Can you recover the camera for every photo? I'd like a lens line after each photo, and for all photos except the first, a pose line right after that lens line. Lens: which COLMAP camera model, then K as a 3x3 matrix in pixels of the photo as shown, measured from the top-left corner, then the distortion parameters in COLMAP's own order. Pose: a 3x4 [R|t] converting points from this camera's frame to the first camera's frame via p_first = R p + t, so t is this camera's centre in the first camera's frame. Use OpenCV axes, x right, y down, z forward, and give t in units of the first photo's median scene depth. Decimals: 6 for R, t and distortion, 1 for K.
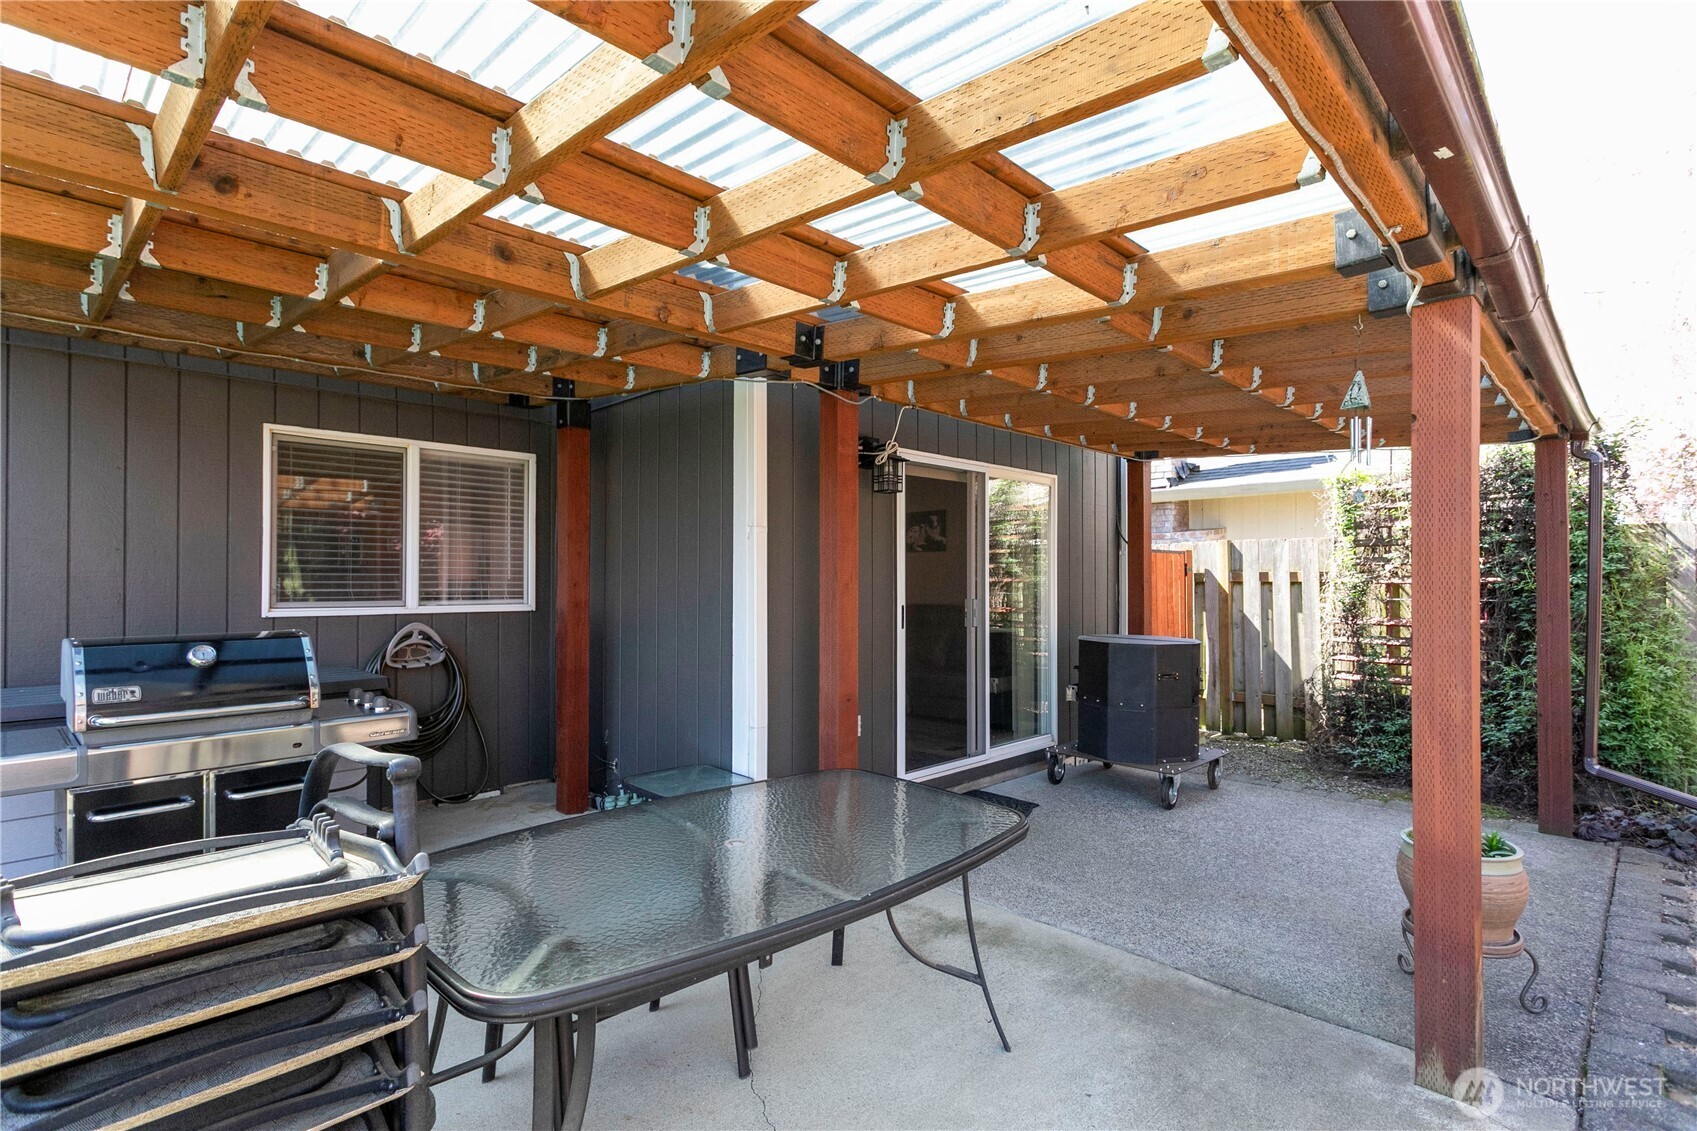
lens RADIAL K [[810.9, 0, 839.1], [0, 810.9, 560.8], [0, 0, 1]] dist [0.003218, 0.000875]
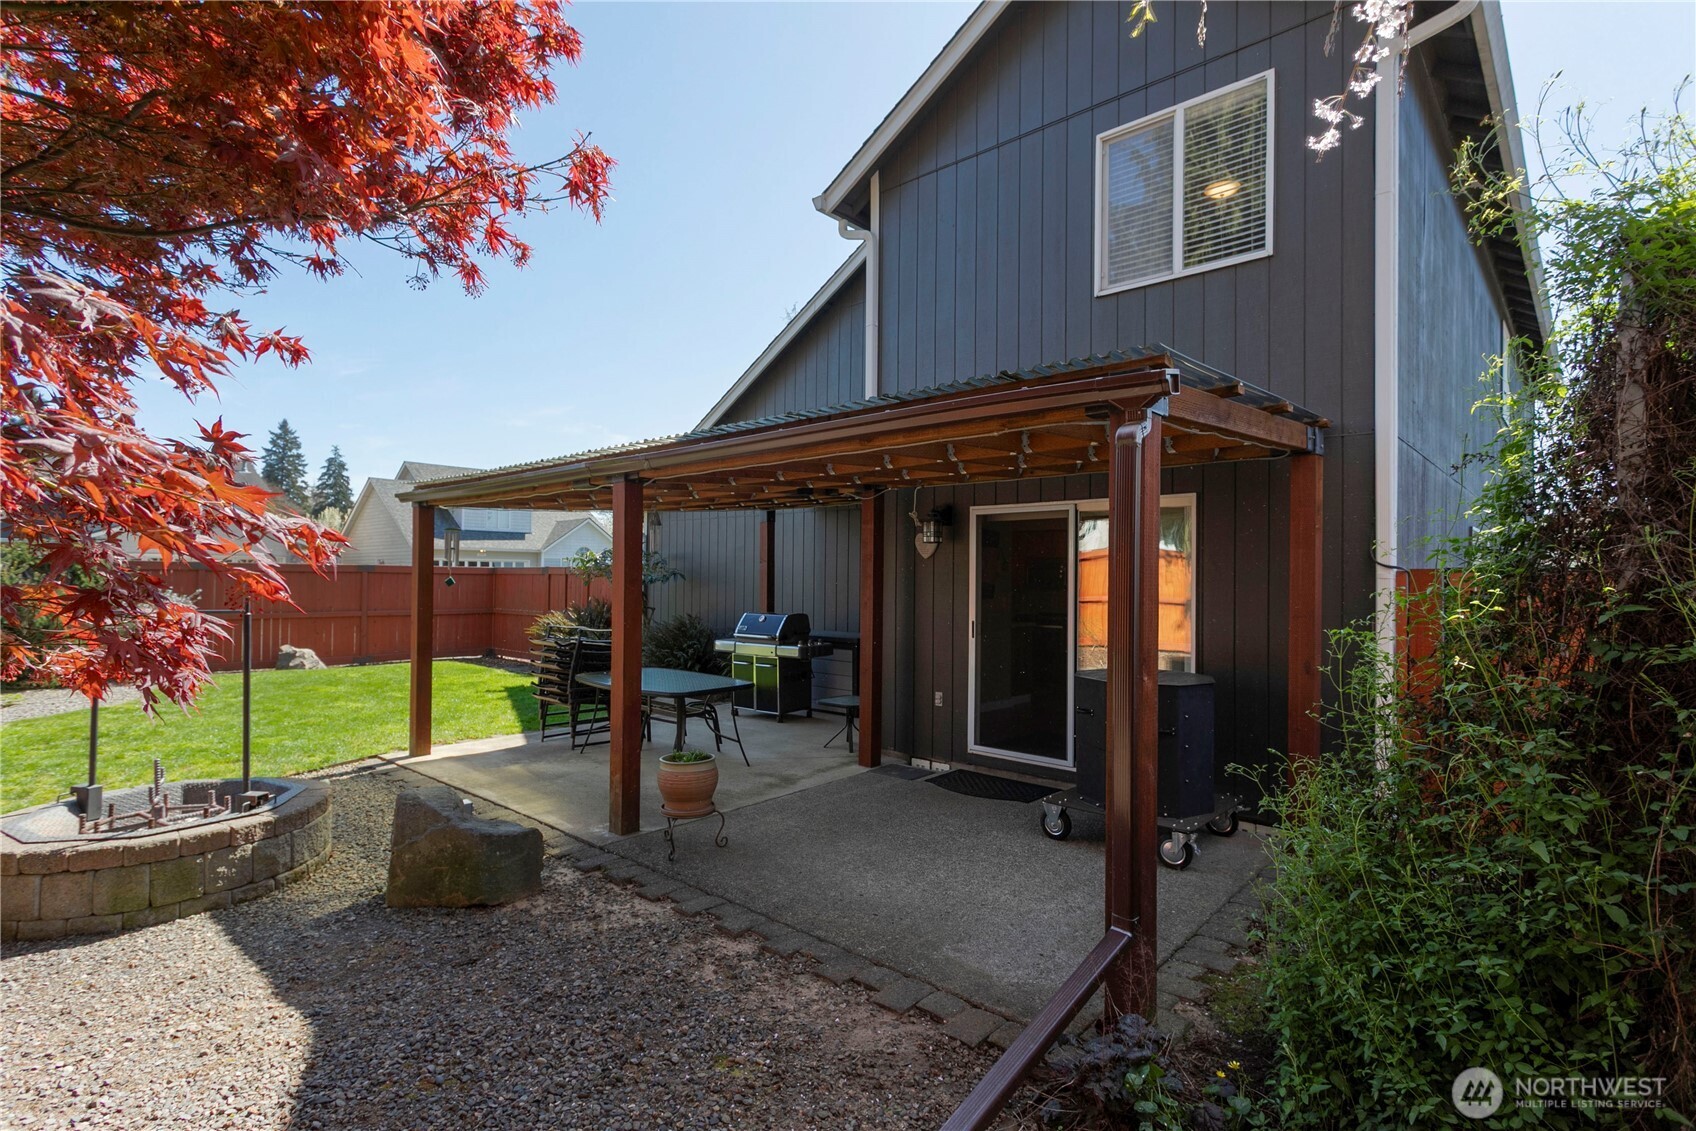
lens RADIAL K [[832.4, 0, 848.0], [0, 832.4, 565.5], [0, 0, 1]] dist [0.001119, -0.000013]
pose [[0.054851, -0.016763, -0.998354, 1.445987], [0.010036, 0.999818, -0.016236, -0.016325], [0.998444, -0.009129, 0.055009, 0.705437]]
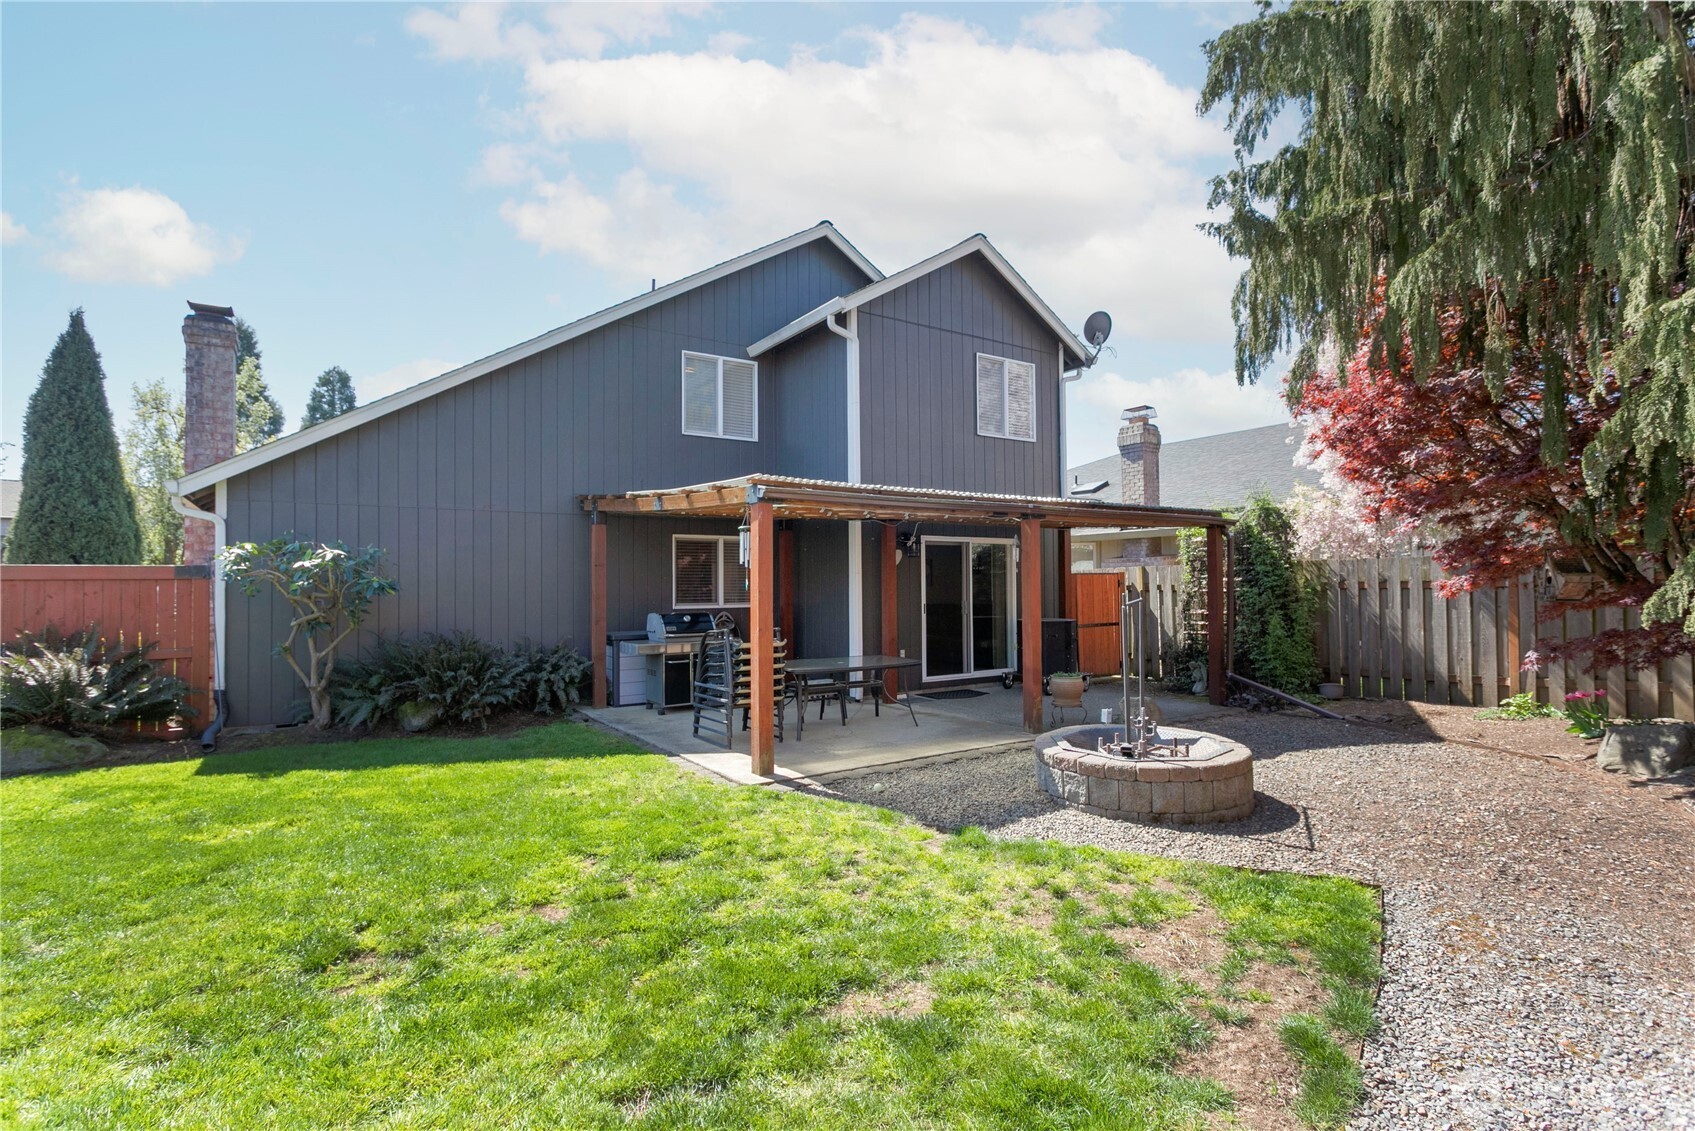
lens RADIAL K [[798.8, 0, 850.1], [0, 798.8, 569.5], [0, 0, 1]] dist [0.000942, 0.000405]
pose [[0.980327, -0.014267, -0.196862, 0.314160], [0.014116, 0.999898, -0.002172, -0.037814], [0.196873, -0.000650, 0.980429, -1.238388]]
